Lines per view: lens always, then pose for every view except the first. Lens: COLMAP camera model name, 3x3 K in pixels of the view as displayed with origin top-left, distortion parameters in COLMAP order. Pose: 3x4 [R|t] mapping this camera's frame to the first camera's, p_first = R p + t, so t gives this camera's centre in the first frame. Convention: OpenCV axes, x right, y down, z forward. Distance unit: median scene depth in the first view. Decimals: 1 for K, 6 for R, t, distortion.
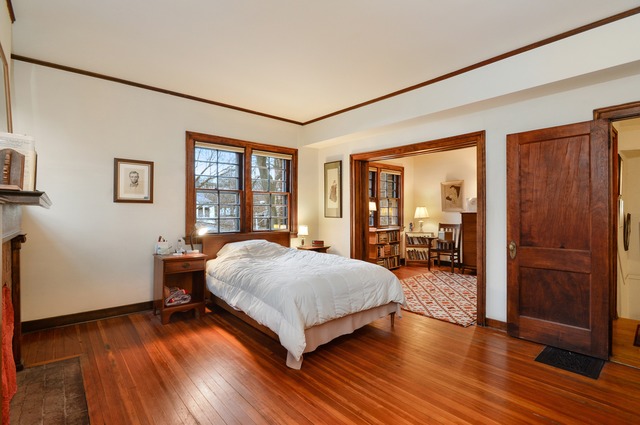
lens RADIAL K [[313.4, 0, 323.6], [0, 313.4, 216.3], [0, 0, 1]] dist [-0.001325, -0.000073]
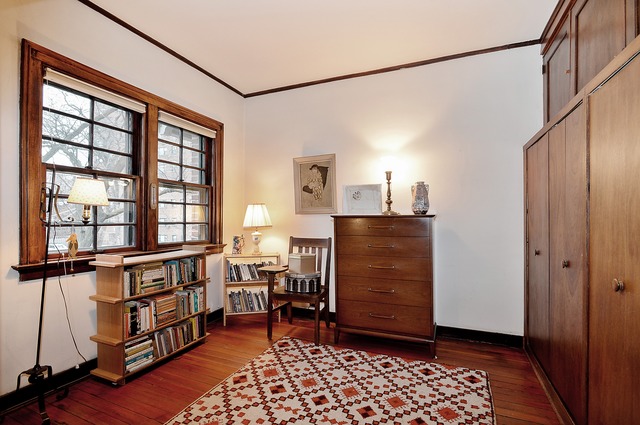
lens RADIAL K [[313.4, 0, 323.6], [0, 313.4, 216.3], [0, 0, 1]] dist [-0.001325, -0.000073]
pose [[0.897472, 0.012116, 0.440905, 0.191815], [-0.001888, 0.999719, -0.023628, 0.000346], [-0.441068, 0.020373, 0.897243, 0.516657]]
